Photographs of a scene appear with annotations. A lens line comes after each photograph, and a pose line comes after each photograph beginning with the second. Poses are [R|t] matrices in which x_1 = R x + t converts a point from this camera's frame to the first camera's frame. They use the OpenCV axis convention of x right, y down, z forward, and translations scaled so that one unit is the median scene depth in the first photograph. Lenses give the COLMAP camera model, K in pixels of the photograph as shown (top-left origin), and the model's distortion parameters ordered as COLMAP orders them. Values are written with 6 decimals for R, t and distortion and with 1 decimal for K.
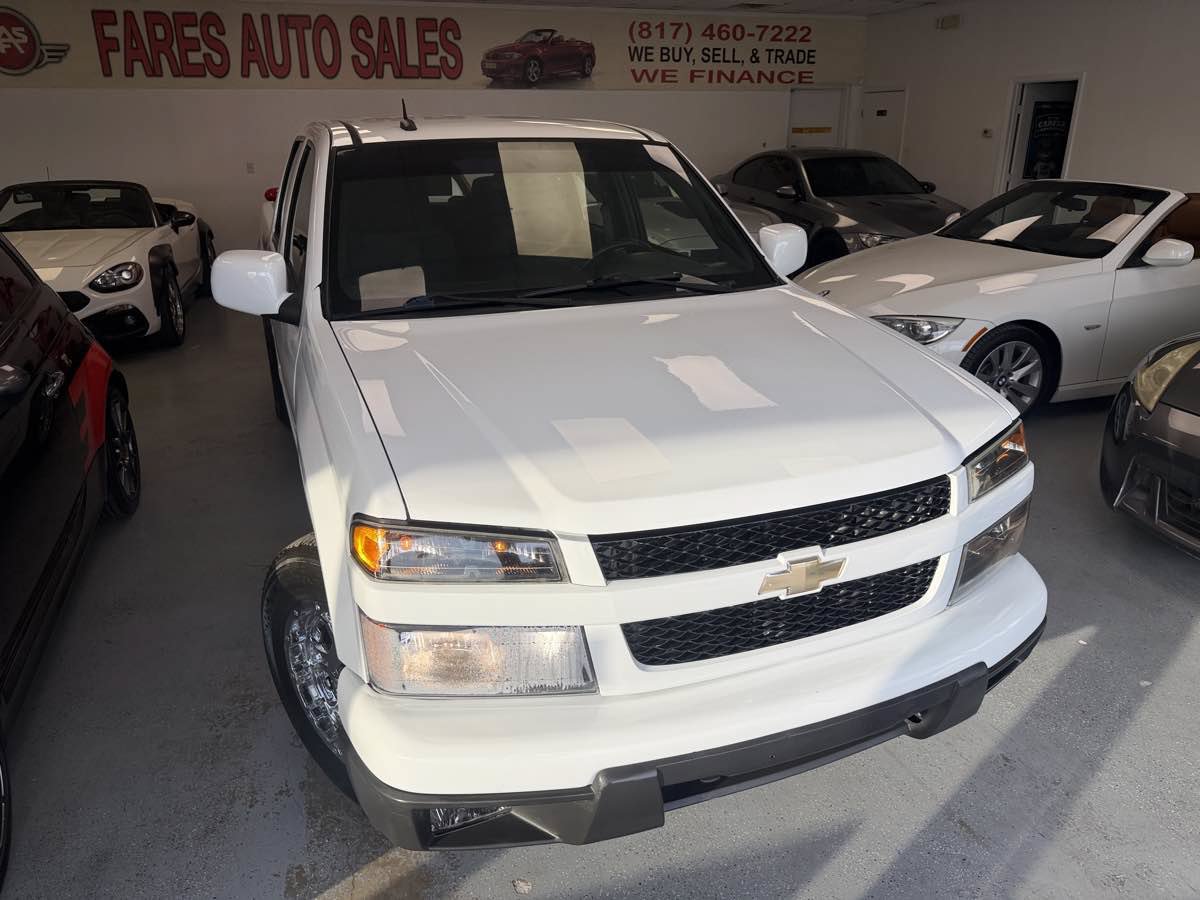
lens RADIAL K [[856.4, 0, 598.2], [0, 856.4, 449.9], [0, 0, 1]] dist [0.011223, -0.013346]
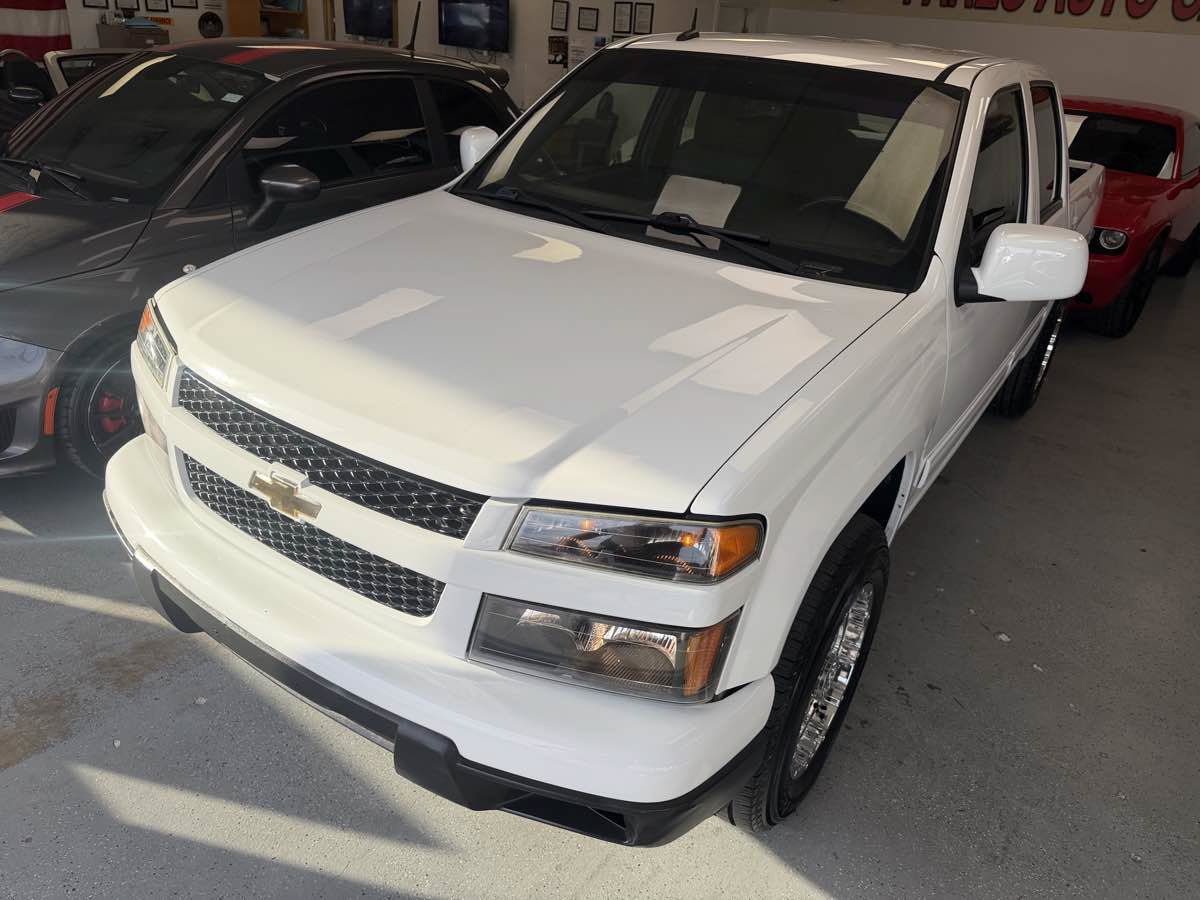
lens RADIAL K [[856.4, 0, 599.2], [0, 856.4, 448.3], [0, 0, 1]] dist [0.011223, -0.013346]
pose [[0.572682, 0.406633, -0.711818, 0.482557], [-0.367362, 0.903538, 0.220599, -0.105420], [0.732858, 0.135162, 0.666821, 0.268930]]
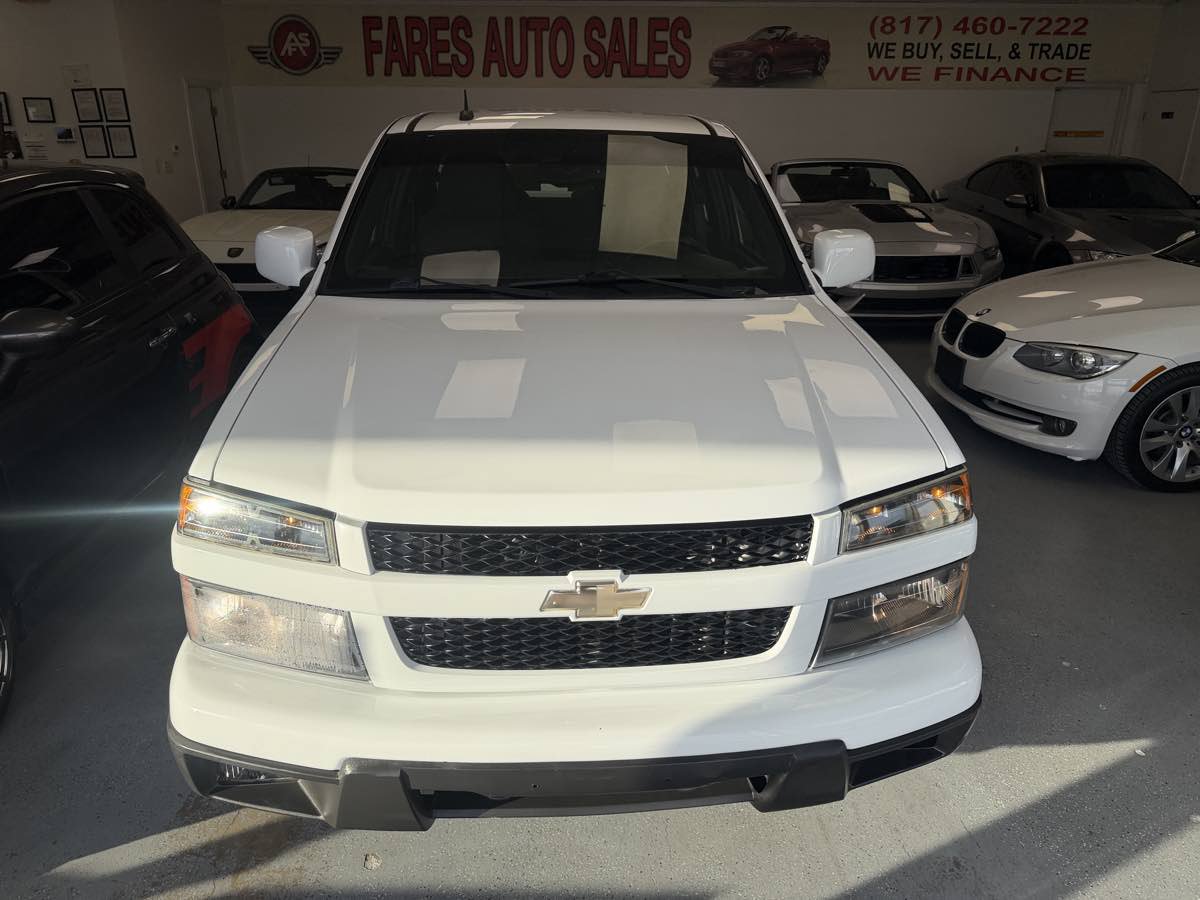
lens RADIAL K [[856.4, 0, 597.8], [0, 856.4, 444.2], [0, 0, 1]] dist [0.011223, -0.013346]
pose [[0.953598, 0.116043, -0.277823, 0.209338], [-0.117830, 0.992980, 0.010315, -0.012672], [0.277070, 0.022900, 0.960577, 0.049521]]
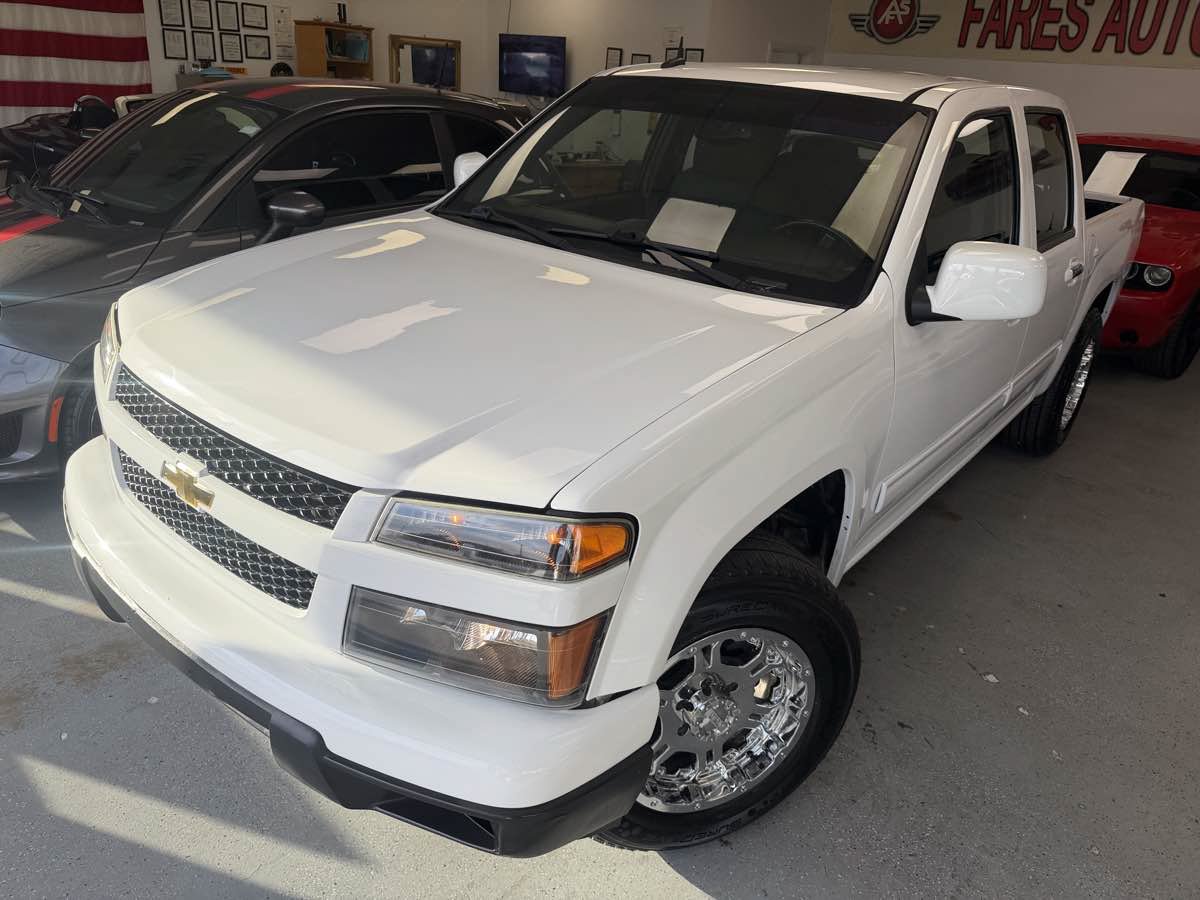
lens RADIAL K [[856.4, 0, 599.7], [0, 856.4, 441.4], [0, 0, 1]] dist [0.011223, -0.013346]
pose [[0.503103, 0.377710, -0.777318, 0.534300], [-0.373340, 0.906169, 0.198684, -0.118387], [0.779426, 0.190246, 0.596910, 0.339149]]
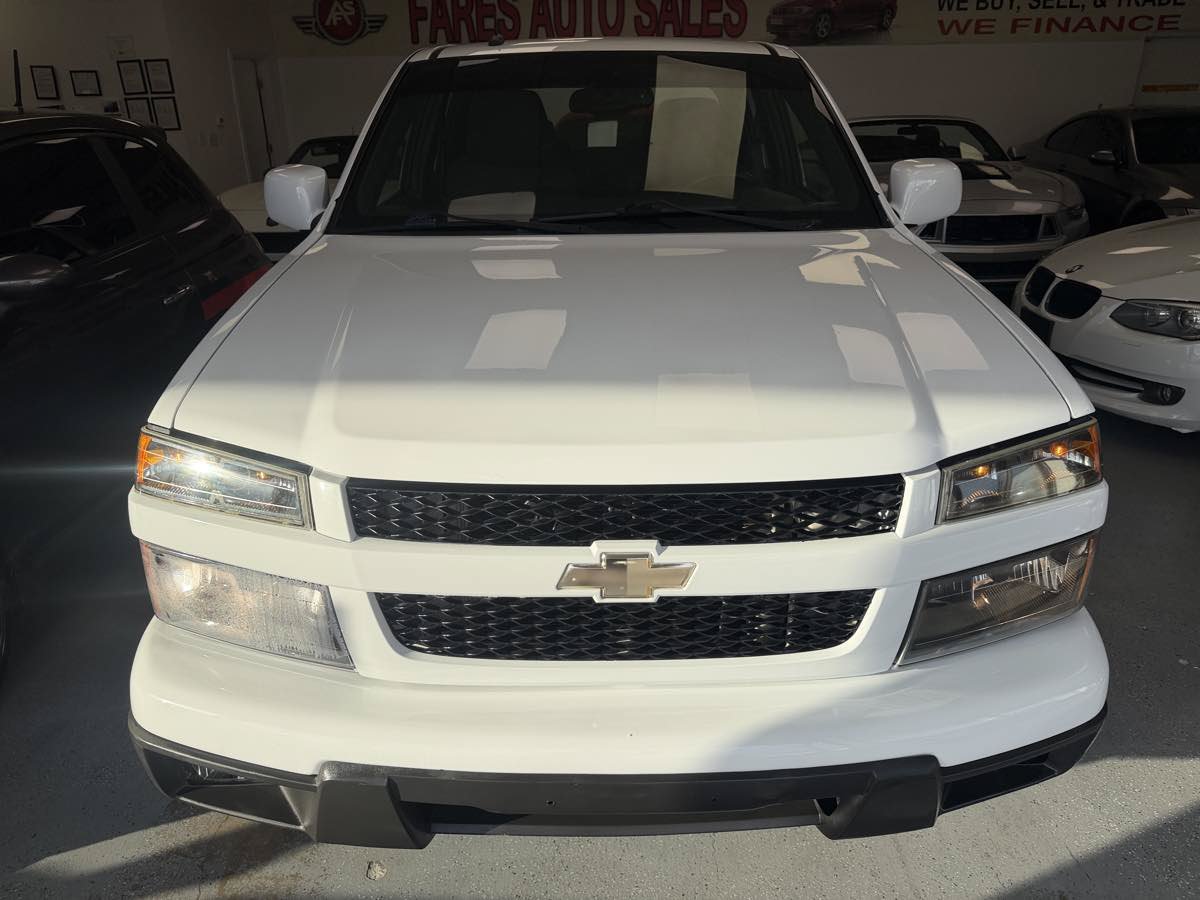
lens RADIAL K [[856.4, 0, 590.3], [0, 856.4, 450.3], [0, 0, 1]] dist [0.011223, -0.013346]
pose [[0.931993, 0.128826, -0.338811, 0.195988], [-0.120473, 0.991666, 0.045668, 0.003888], [0.341870, -0.001745, 0.939745, 0.129220]]
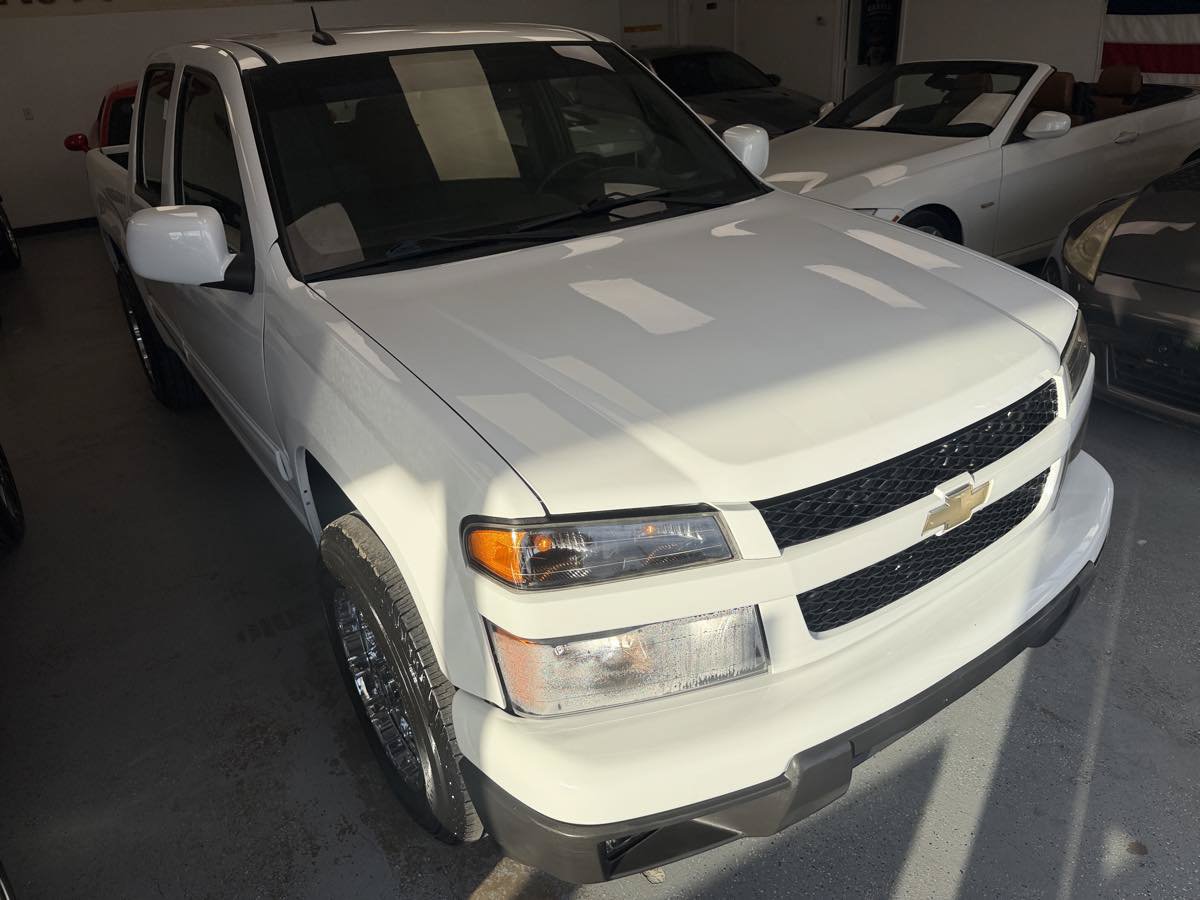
lens RADIAL K [[856.4, 0, 596.0], [0, 856.4, 448.6], [0, 0, 1]] dist [0.011223, -0.013346]
pose [[0.975370, -0.143522, 0.167498, -0.124749], [0.128138, 0.986768, 0.099349, -0.024312], [-0.179540, -0.075440, 0.980854, 0.074556]]
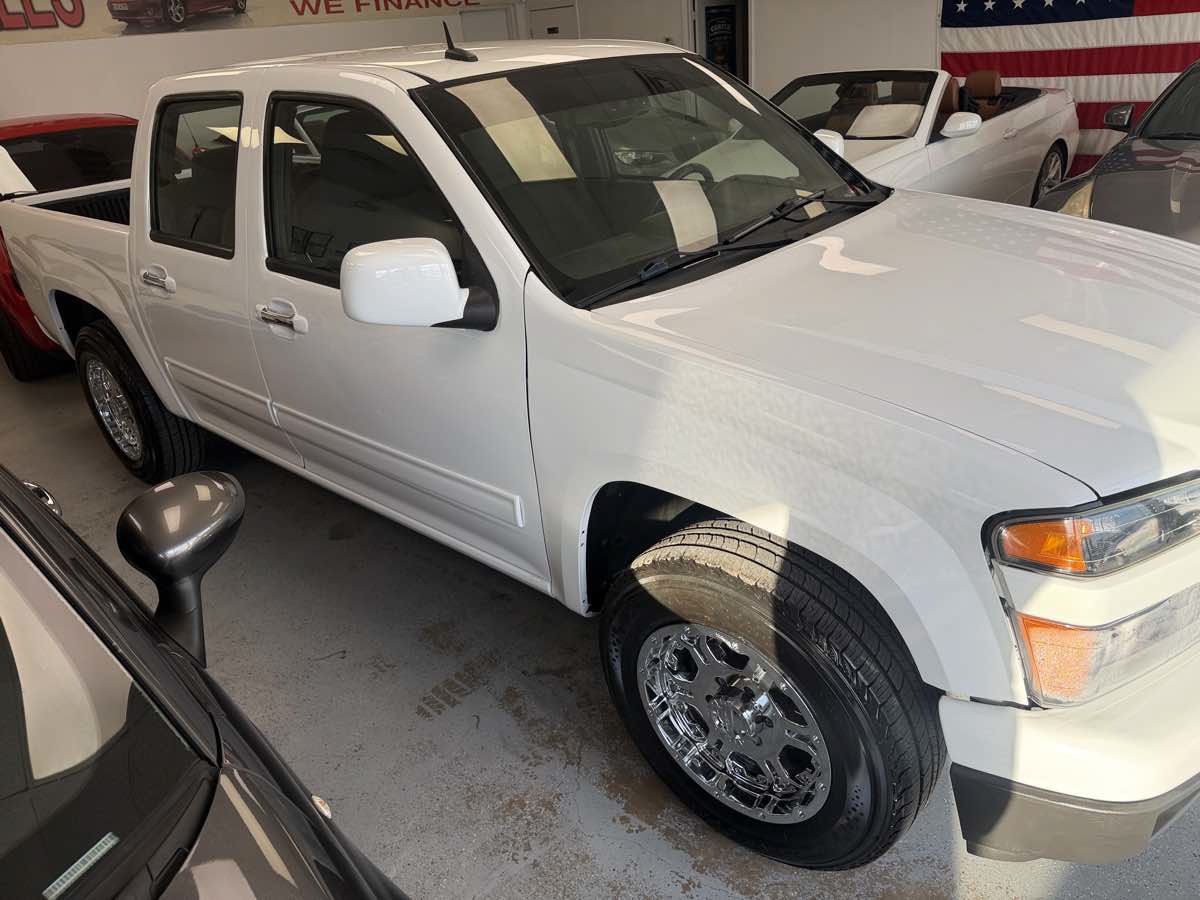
lens RADIAL K [[856.4, 0, 605.0], [0, 856.4, 447.0], [0, 0, 1]] dist [0.011223, -0.013346]
pose [[0.891365, -0.257266, 0.373205, -0.388523], [0.232459, 0.966265, 0.110882, -0.070512], [-0.389141, -0.012082, 0.921099, 0.172052]]
